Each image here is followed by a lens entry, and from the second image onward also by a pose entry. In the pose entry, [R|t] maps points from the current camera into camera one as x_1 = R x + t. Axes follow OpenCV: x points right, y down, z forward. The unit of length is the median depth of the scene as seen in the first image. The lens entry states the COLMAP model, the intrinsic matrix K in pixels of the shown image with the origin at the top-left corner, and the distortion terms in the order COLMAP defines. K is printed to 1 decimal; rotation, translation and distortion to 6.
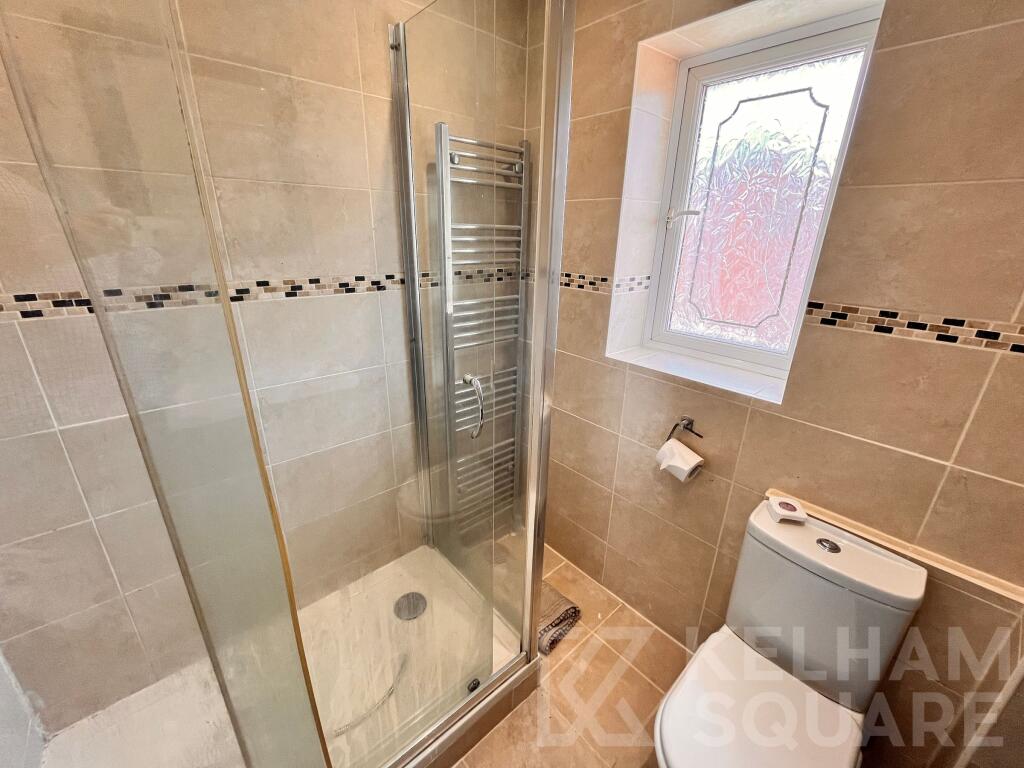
lens RADIAL K [[413.3, 0, 510.8], [0, 413.3, 382.3], [0, 0, 1]] dist [-0.007385, 0.000148]
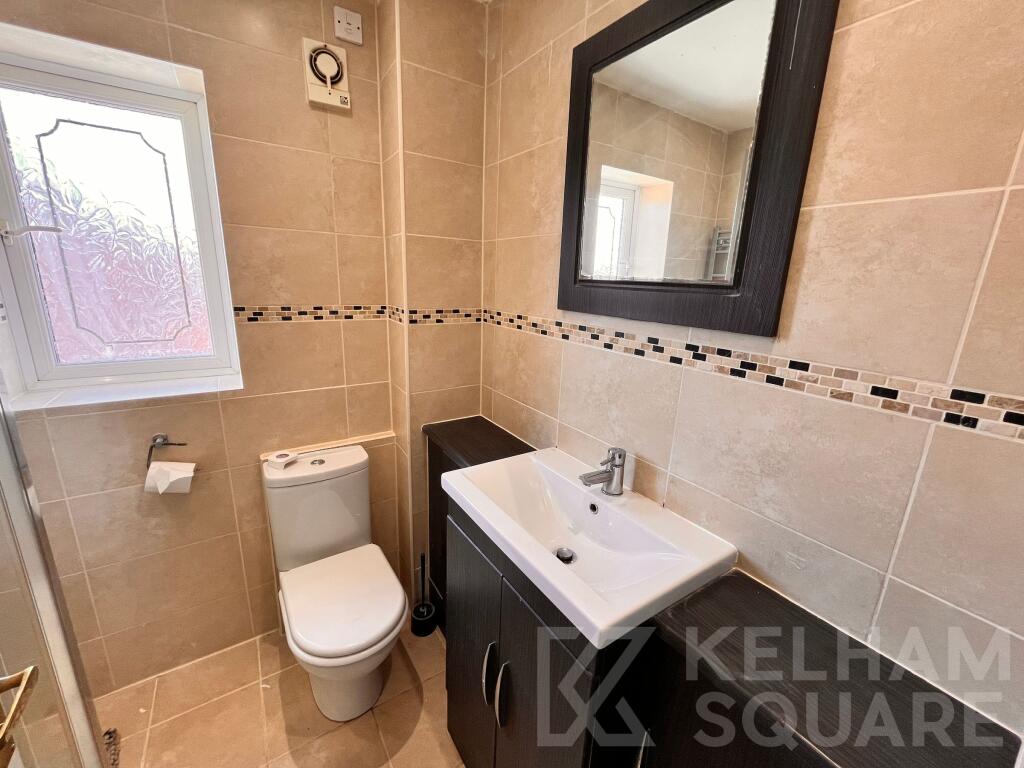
lens RADIAL K [[413.3, 0, 510.8], [0, 413.3, 382.3], [0, 0, 1]] dist [-0.007385, 0.000148]
pose [[0.131579, -0.258227, 0.957082, -0.467541], [0.309550, 0.927900, 0.207797, 0.029104], [-0.941735, 0.268923, 0.202027, -0.042684]]
